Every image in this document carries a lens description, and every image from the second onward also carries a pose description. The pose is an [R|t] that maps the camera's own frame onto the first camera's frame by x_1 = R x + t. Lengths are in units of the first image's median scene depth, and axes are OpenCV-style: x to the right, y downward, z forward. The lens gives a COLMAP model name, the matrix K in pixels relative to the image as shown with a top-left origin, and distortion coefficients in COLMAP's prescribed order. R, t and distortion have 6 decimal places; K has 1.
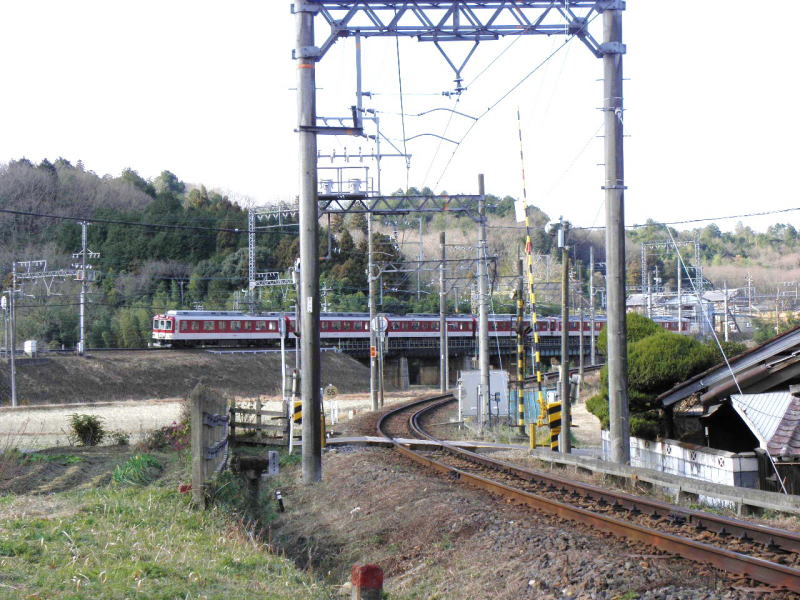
lens RADIAL K [[2431.7, 0, 398.2], [0, 2431.7, 306.5], [0, 0, 1]] dist [1.052995, 0.000000]
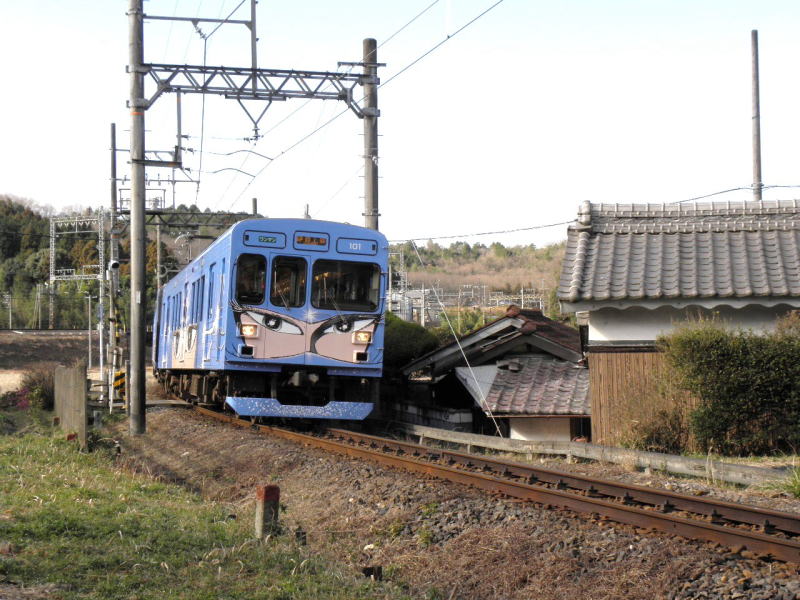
lens RADIAL K [[2431.7, 0, 399.9], [0, 2431.7, 294.1], [0, 0, 1]] dist [1.052995, 0.000000]
pose [[0.970415, 0.016515, 0.240877, -0.216381], [-0.016946, 0.999856, -0.000281, -0.004407], [-0.240847, -0.003809, 0.970556, -0.300241]]
